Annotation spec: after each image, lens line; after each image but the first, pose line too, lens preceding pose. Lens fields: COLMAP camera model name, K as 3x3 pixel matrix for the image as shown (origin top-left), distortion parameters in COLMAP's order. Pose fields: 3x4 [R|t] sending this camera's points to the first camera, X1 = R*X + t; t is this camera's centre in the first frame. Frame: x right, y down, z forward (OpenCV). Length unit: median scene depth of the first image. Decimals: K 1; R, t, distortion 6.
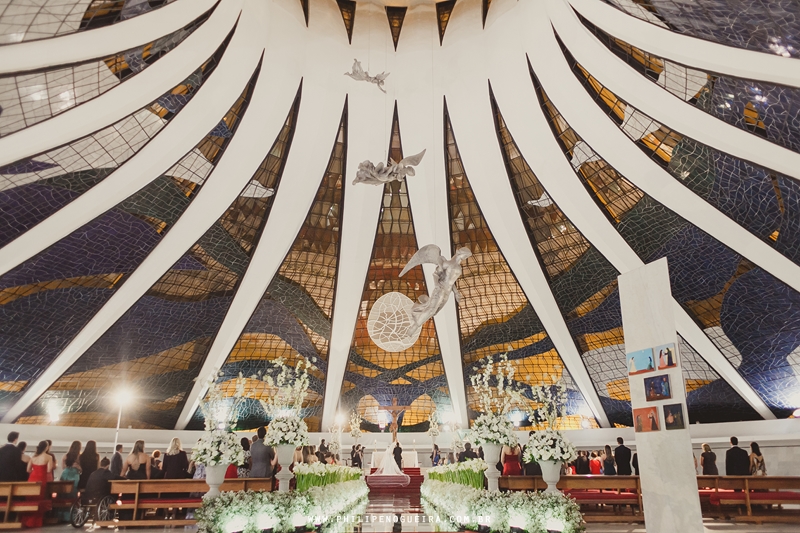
lens RADIAL K [[624.7, 0, 406.4], [0, 624.7, 265.0], [0, 0, 1]] dist [0.007175, -0.000314]
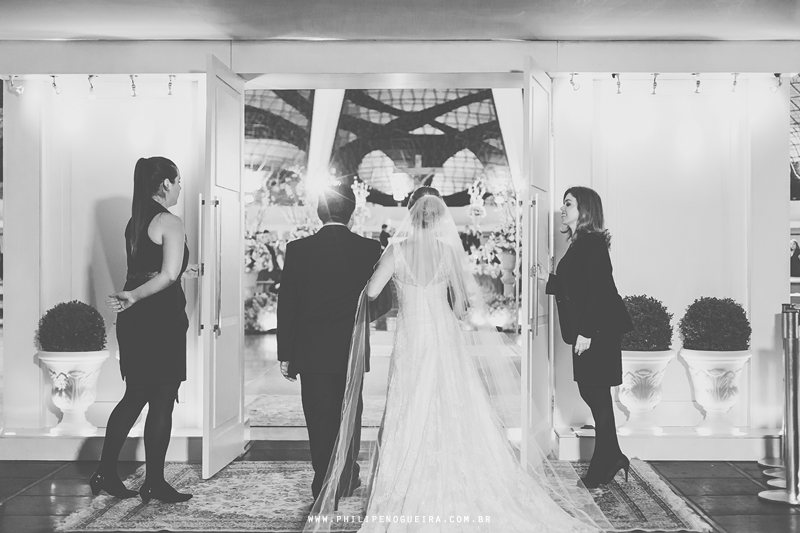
lens RADIAL K [[1152.3, 0, 399.8], [0, 1152.3, 266.9], [0, 0, 1]] dist [0.002066, 0.000000]
pose [[0.999369, 0.007281, -0.034772, 0.004780], [0.004218, 0.947529, 0.319642, -0.058867], [0.035275, -0.319587, 0.946900, -0.159811]]
